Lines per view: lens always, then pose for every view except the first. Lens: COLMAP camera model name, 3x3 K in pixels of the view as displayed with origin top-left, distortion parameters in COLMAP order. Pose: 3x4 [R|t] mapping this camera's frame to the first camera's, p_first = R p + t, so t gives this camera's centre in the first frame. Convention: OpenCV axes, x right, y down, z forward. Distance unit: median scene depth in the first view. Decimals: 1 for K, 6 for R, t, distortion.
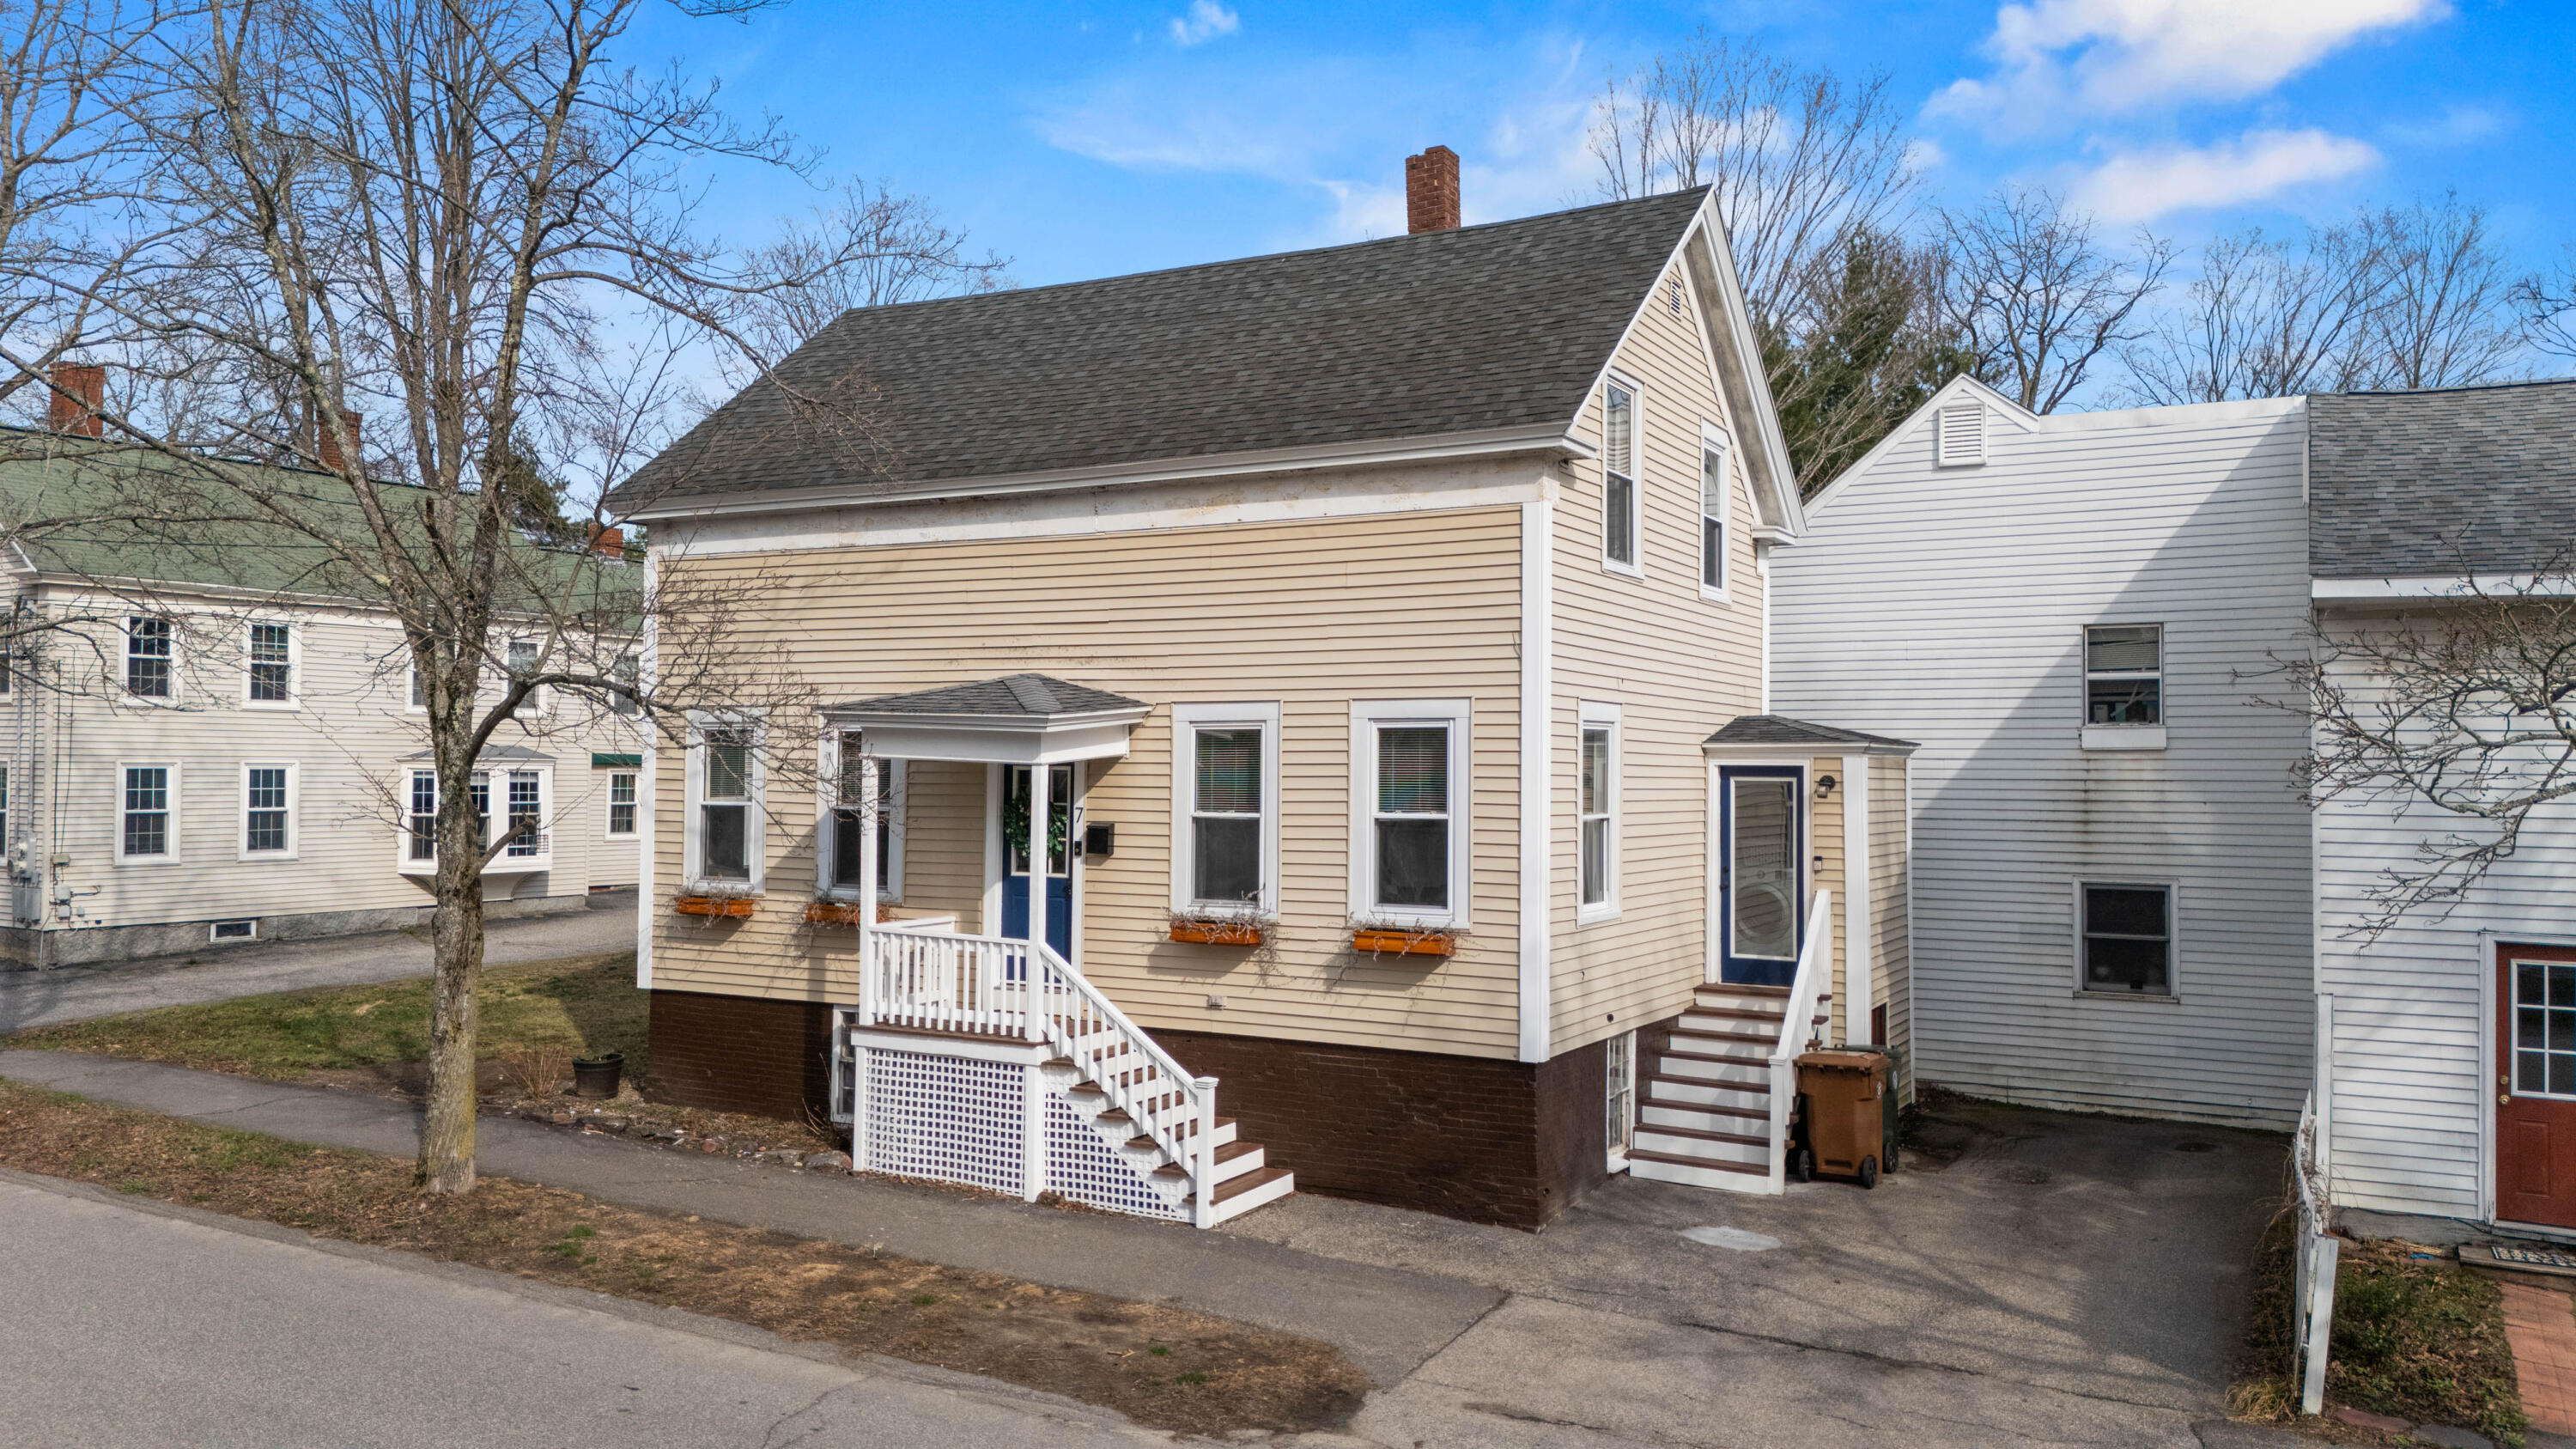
lens RADIAL K [[1902.1, 0, 1288.0], [0, 1902.1, 724.5], [0, 0, 1]] dist [0.117353, -0.130447]
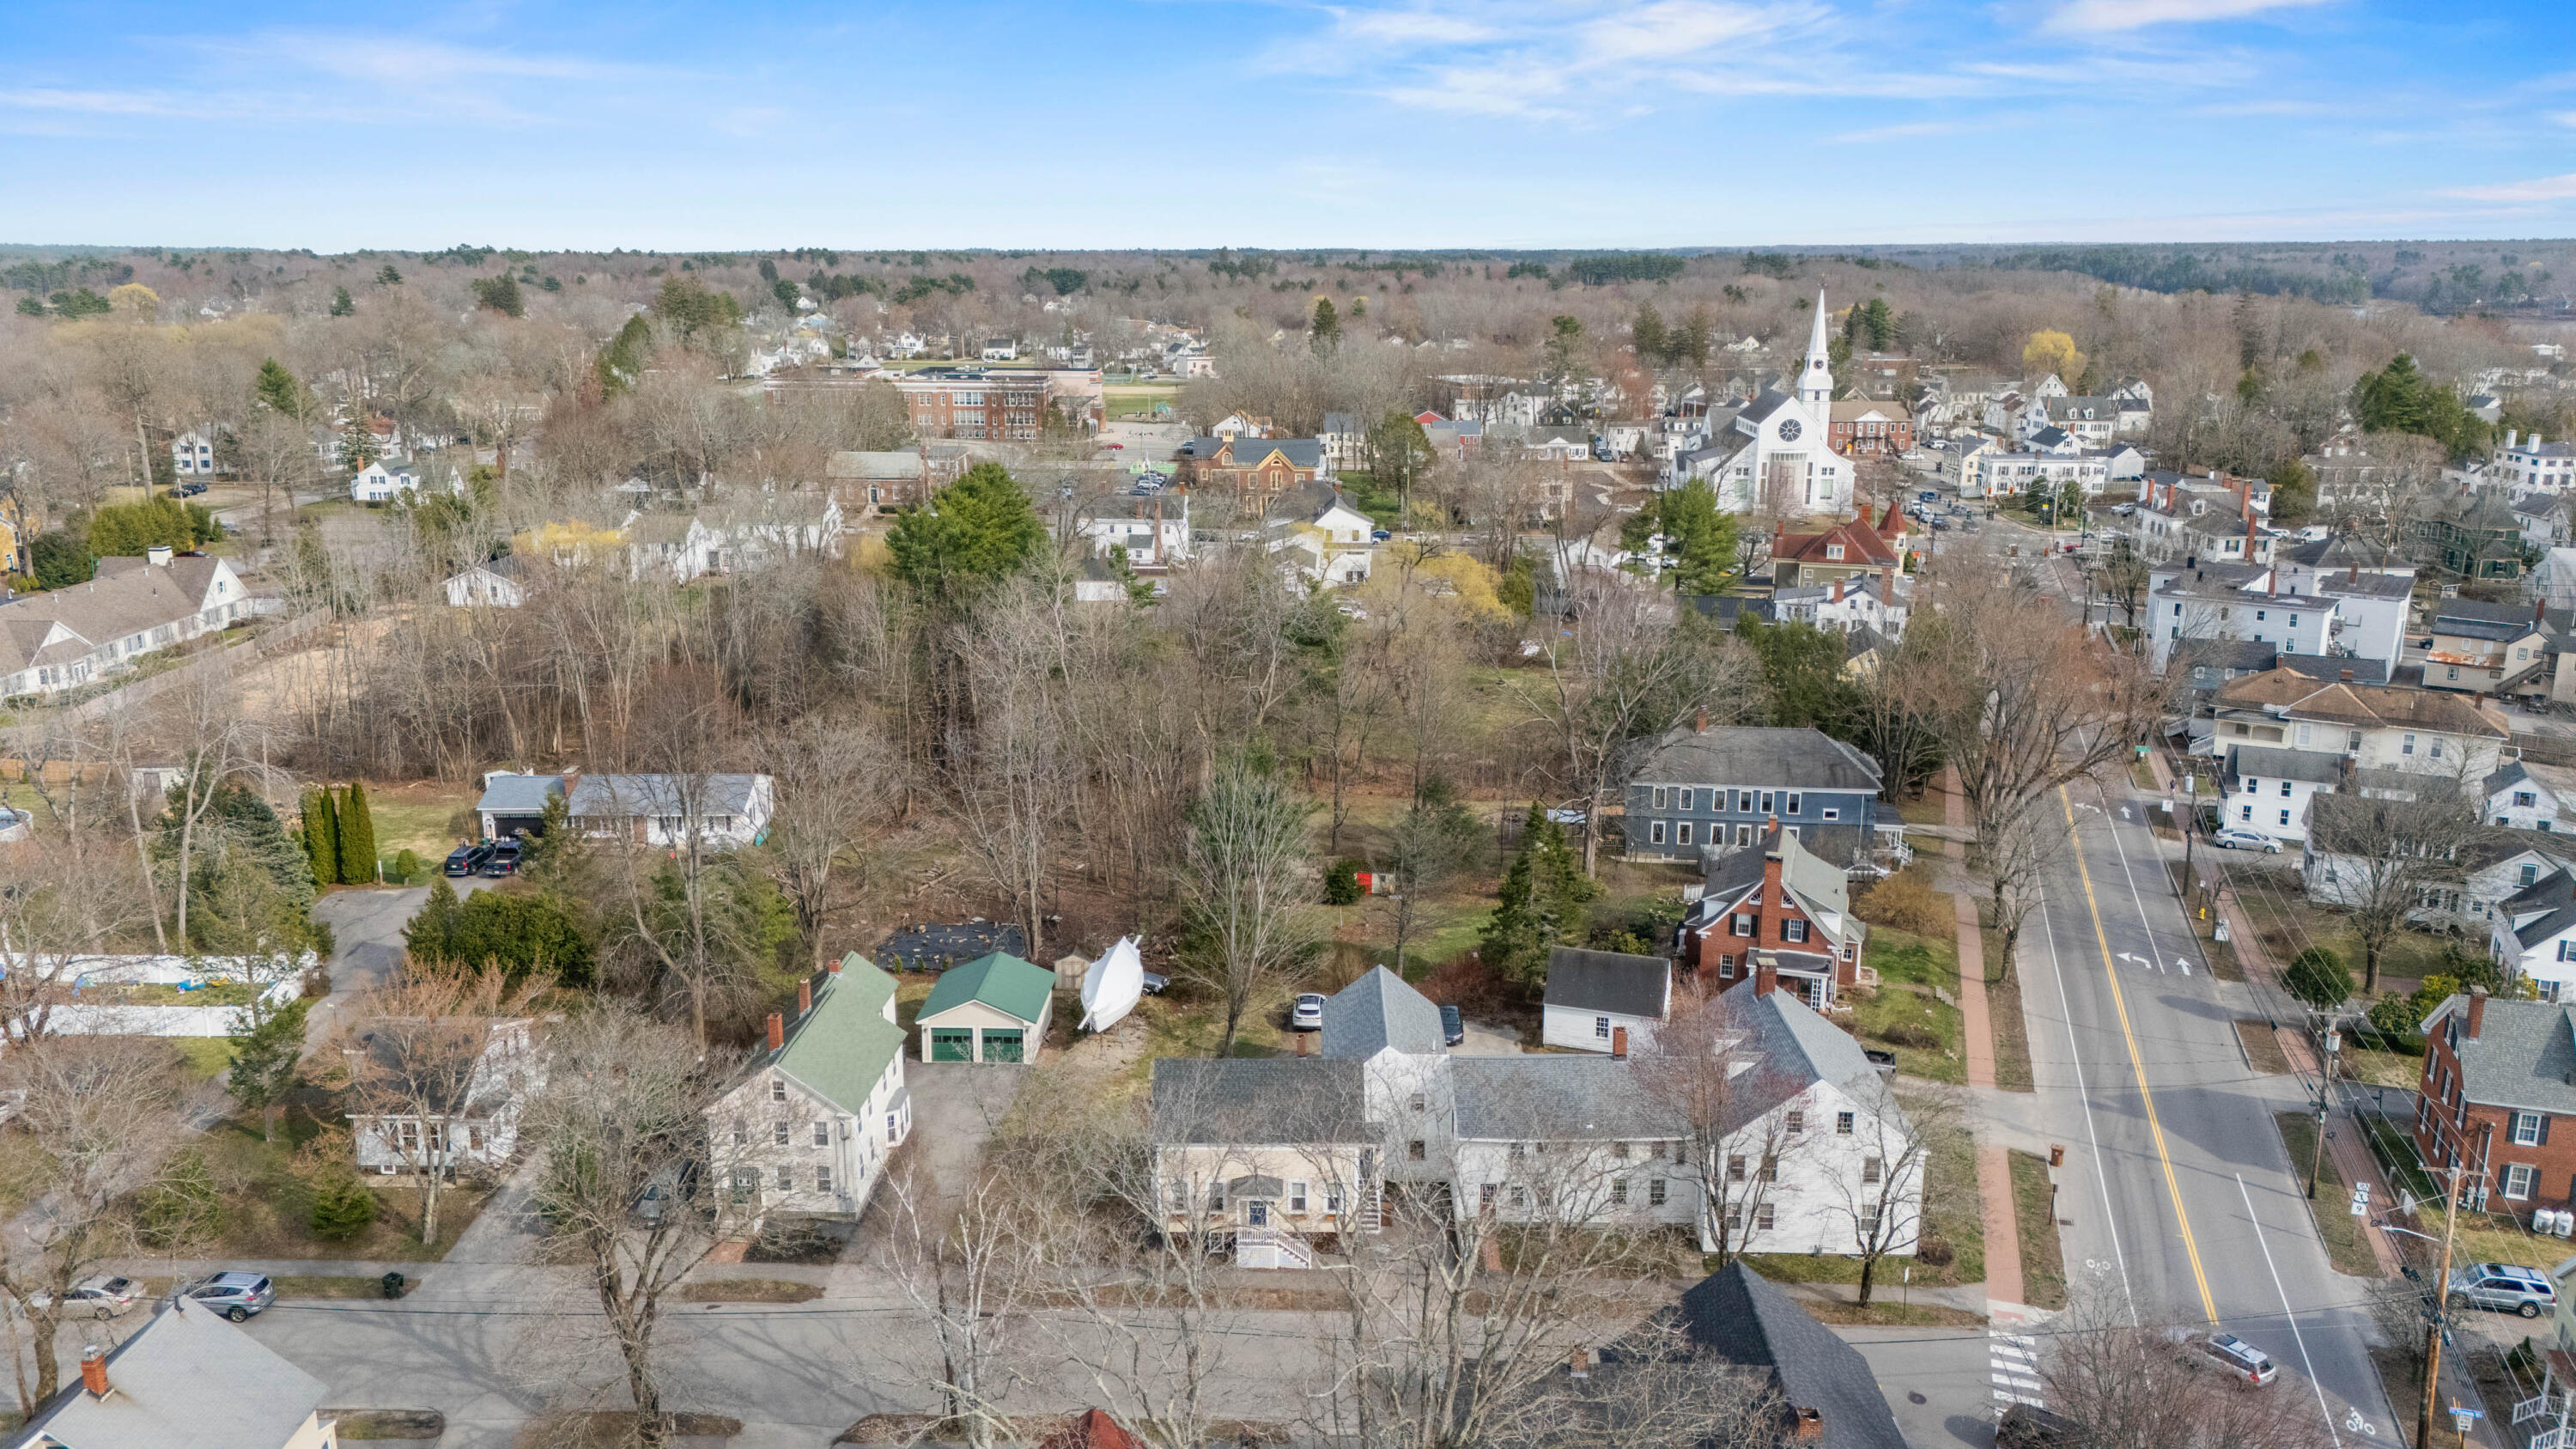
lens RADIAL K [[1893.4, 0, 1288.0], [0, 1893.4, 724.5], [0, 0, 1]] dist [0.105102, -0.129284]
pose [[0.878098, -0.125625, 0.461695, -2.568799], [-0.005141, 0.962386, 0.271638, -2.923412], [-0.478454, -0.240898, 0.844423, -3.542538]]
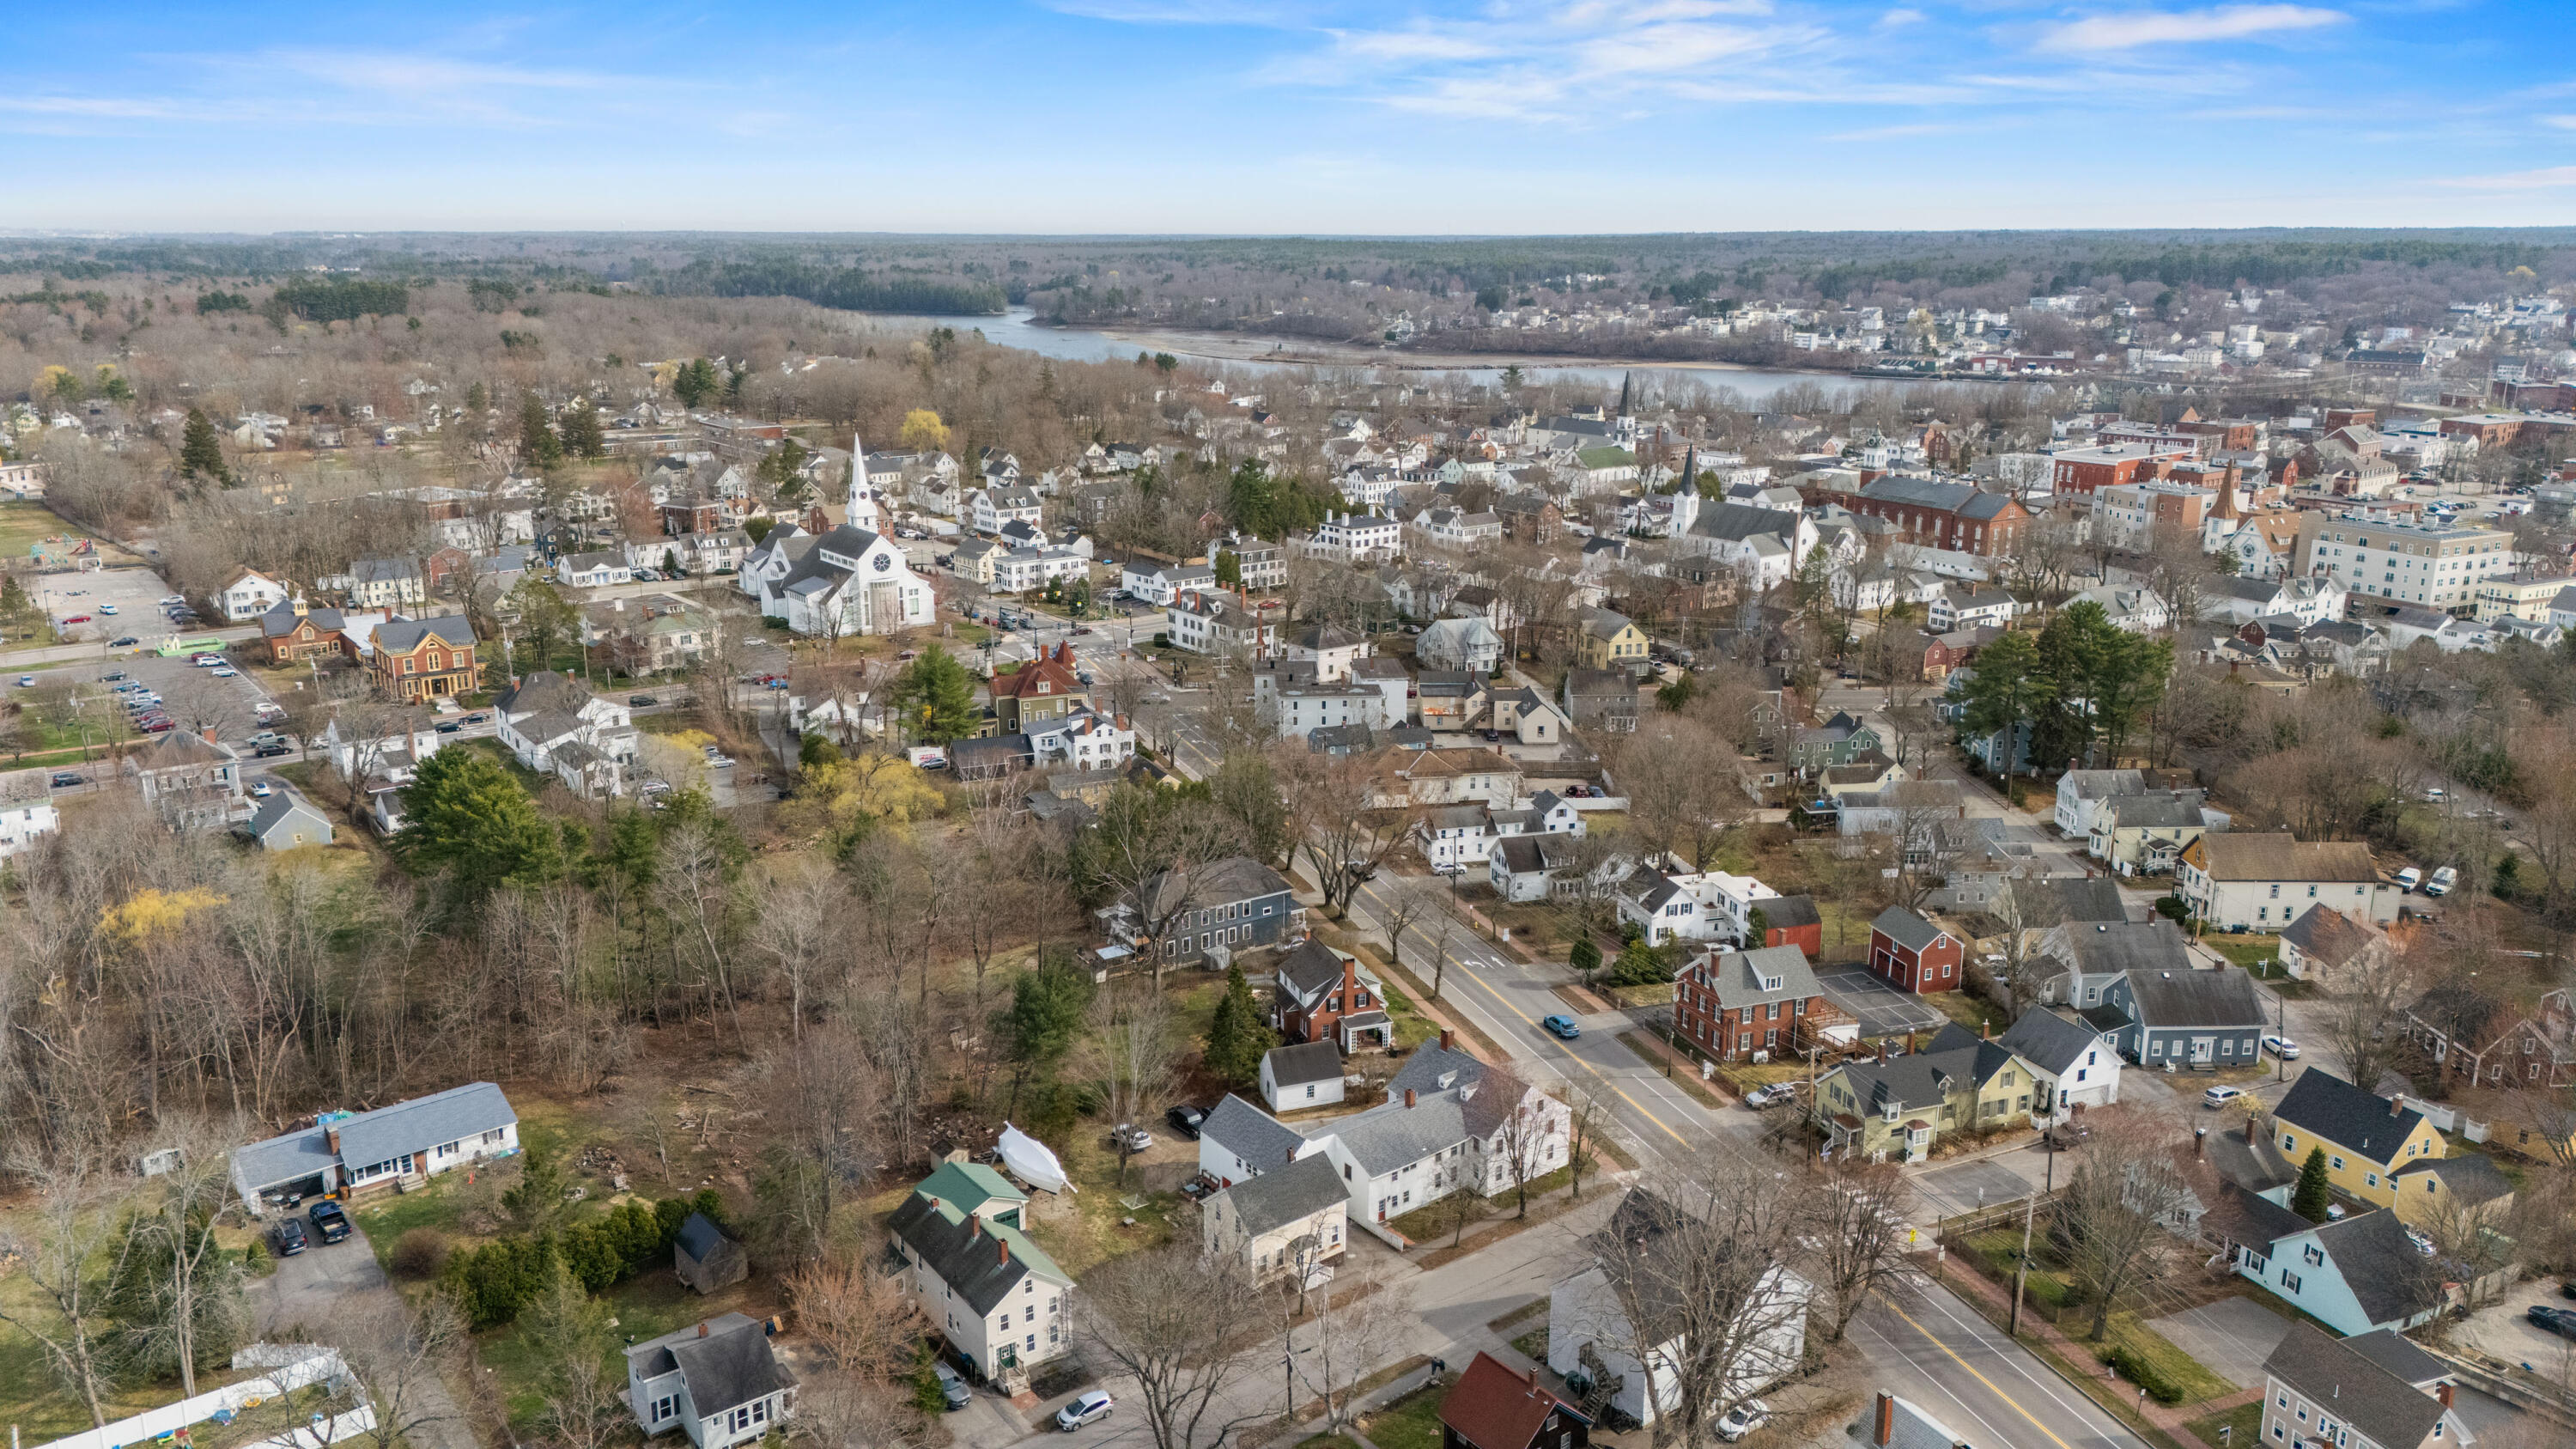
lens RADIAL K [[1893.4, 0, 1288.0], [0, 1893.4, 724.5], [0, 0, 1]] dist [0.105102, -0.129284]
pose [[0.383469, -0.245990, 0.890191, -8.227117], [-0.022247, 0.961136, 0.275178, -5.235413], [-0.923286, -0.125326, 0.363093, -2.095925]]
